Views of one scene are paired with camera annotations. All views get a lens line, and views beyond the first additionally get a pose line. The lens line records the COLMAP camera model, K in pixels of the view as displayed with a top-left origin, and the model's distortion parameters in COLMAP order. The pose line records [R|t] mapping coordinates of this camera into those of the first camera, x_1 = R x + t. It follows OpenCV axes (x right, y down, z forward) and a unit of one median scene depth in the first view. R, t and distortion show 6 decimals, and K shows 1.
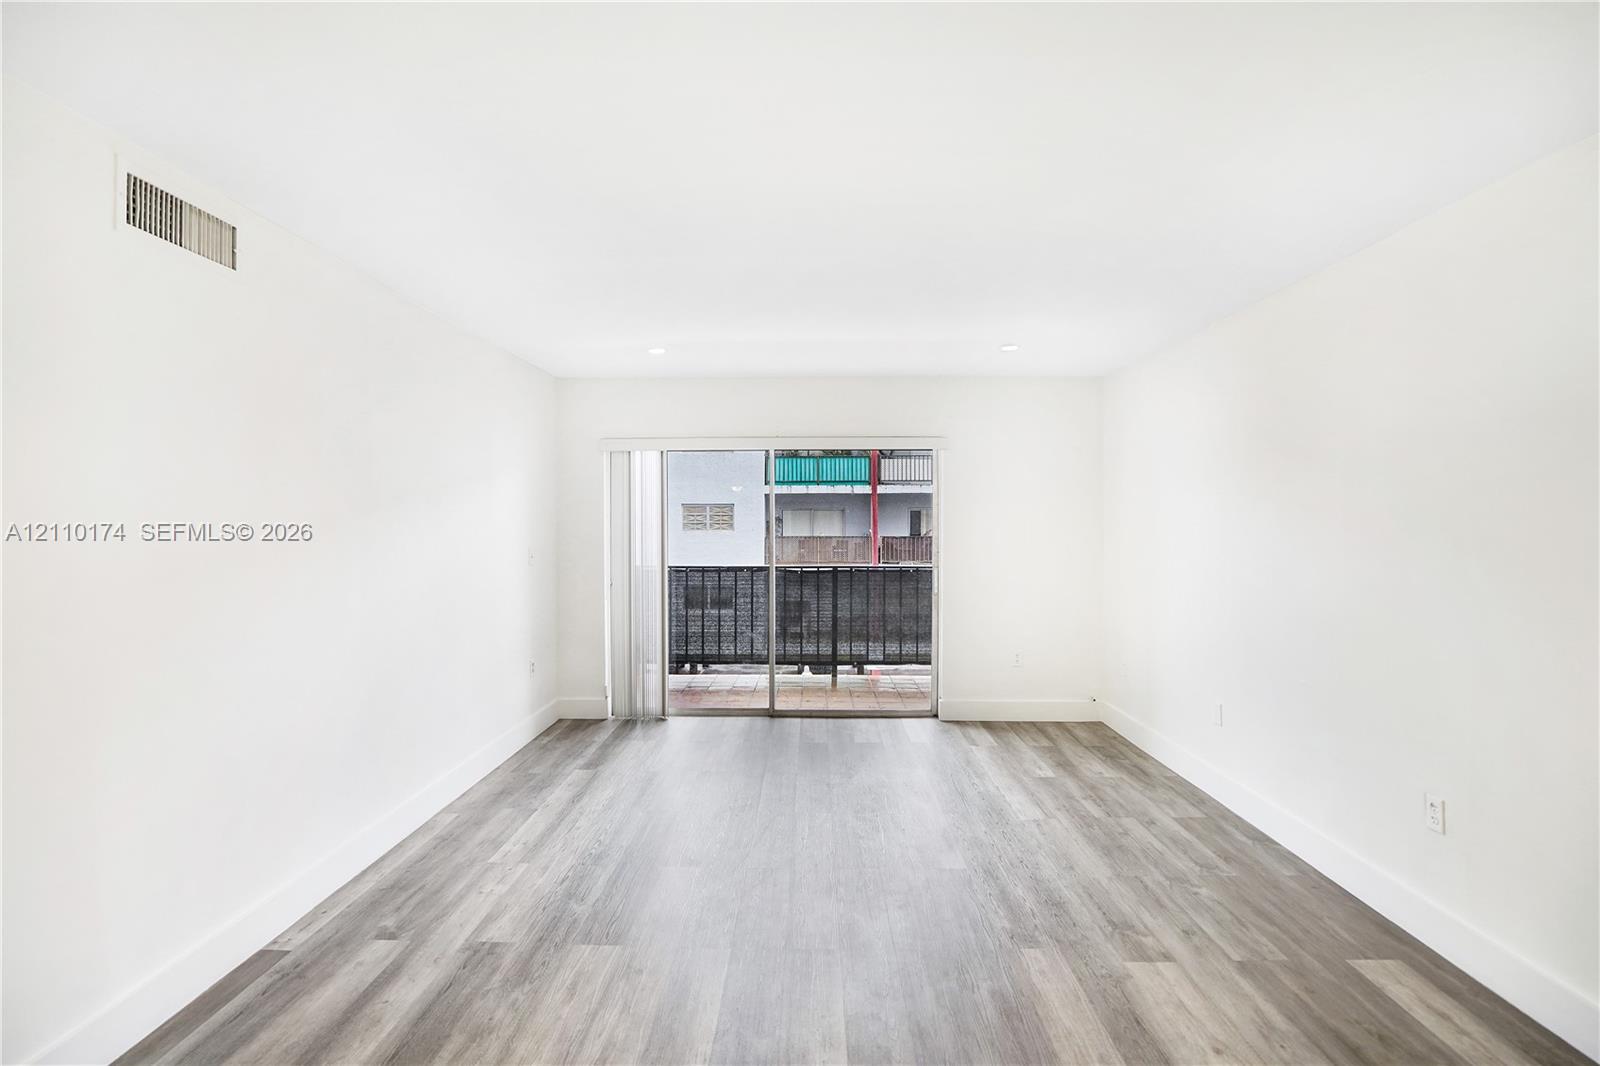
lens RADIAL K [[759.5, 0, 802.4], [0, 759.5, 527.6], [0, 0, 1]] dist [-0.052720, 0.019676]
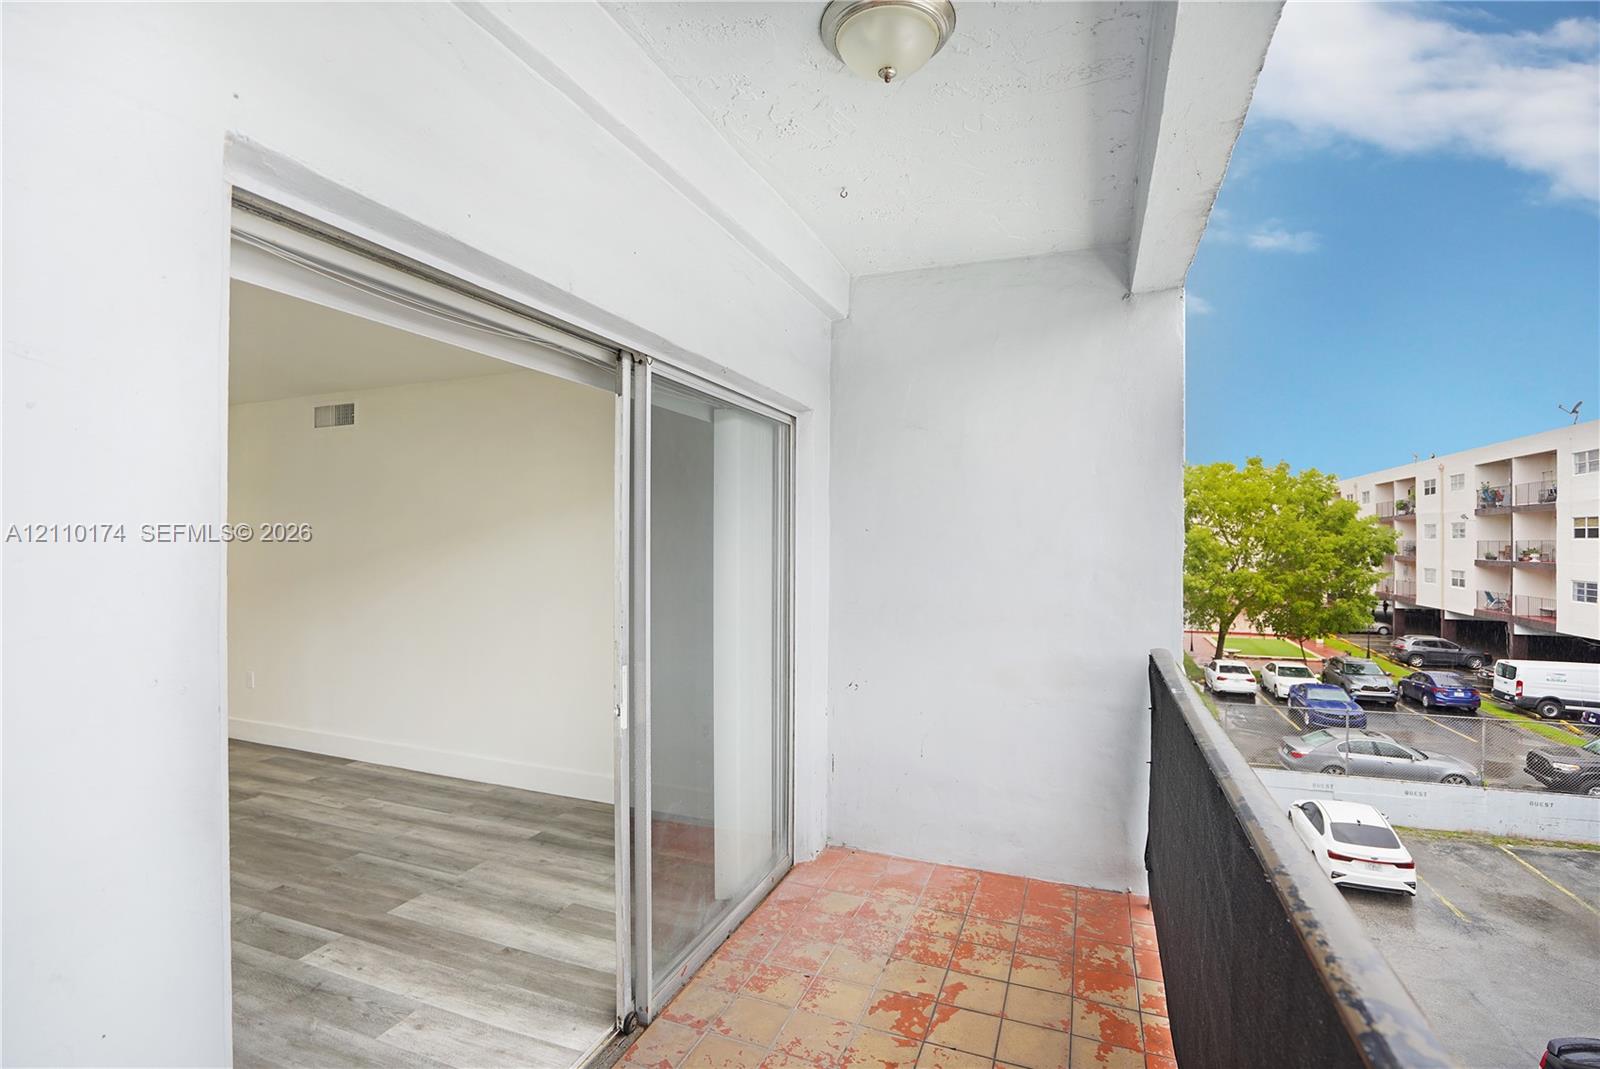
lens RADIAL K [[759.5, 0, 777.5], [0, 759.5, 531.4], [0, 0, 1]] dist [-0.052720, 0.019676]
pose [[-0.378479, -0.008692, -0.925569, 0.549171], [0.002851, 0.999940, -0.010557, -0.016056], [0.925605, -0.006634, -0.378432, 2.201732]]
